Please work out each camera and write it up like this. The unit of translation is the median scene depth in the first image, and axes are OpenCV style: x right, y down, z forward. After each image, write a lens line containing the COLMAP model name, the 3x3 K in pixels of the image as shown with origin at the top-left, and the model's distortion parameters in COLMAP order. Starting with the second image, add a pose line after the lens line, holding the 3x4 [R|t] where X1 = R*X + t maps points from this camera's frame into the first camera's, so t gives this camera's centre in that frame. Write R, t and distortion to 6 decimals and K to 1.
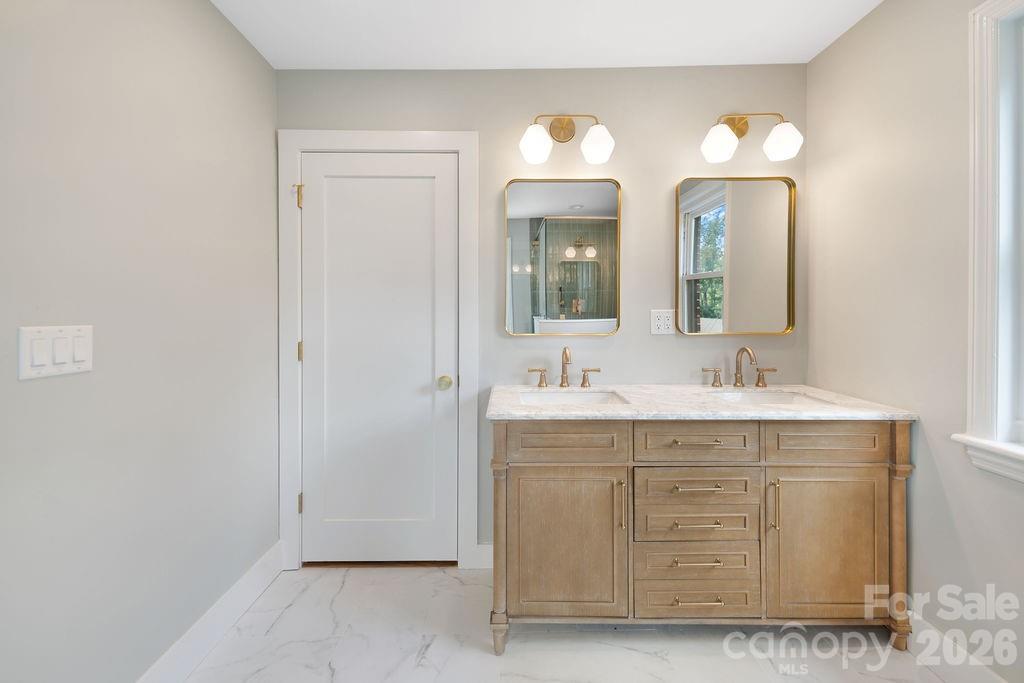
lens RADIAL K [[416.2, 0, 512.4], [0, 416.2, 315.8], [0, 0, 1]] dist [0.008328, -0.000175]
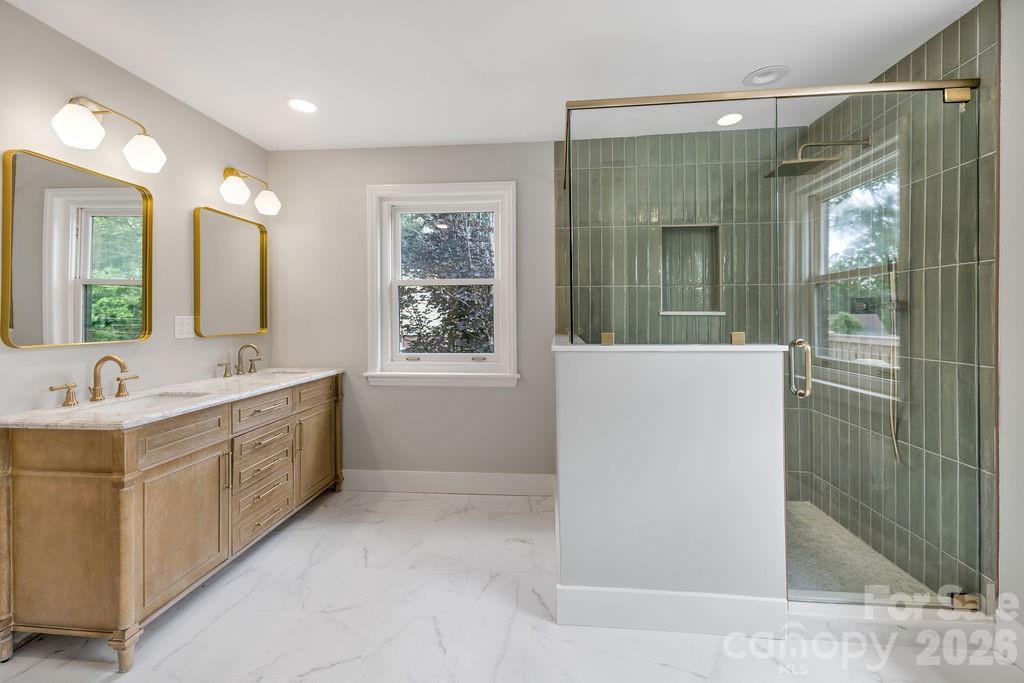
lens RADIAL K [[416.2, 0, 512.4], [0, 416.2, 315.8], [0, 0, 1]] dist [0.008328, -0.000175]
pose [[0.101558, 0.004240, 0.994821, -0.905623], [0.013682, 0.999890, -0.005659, 0.002587], [-0.994736, 0.014186, 0.101489, 0.000430]]
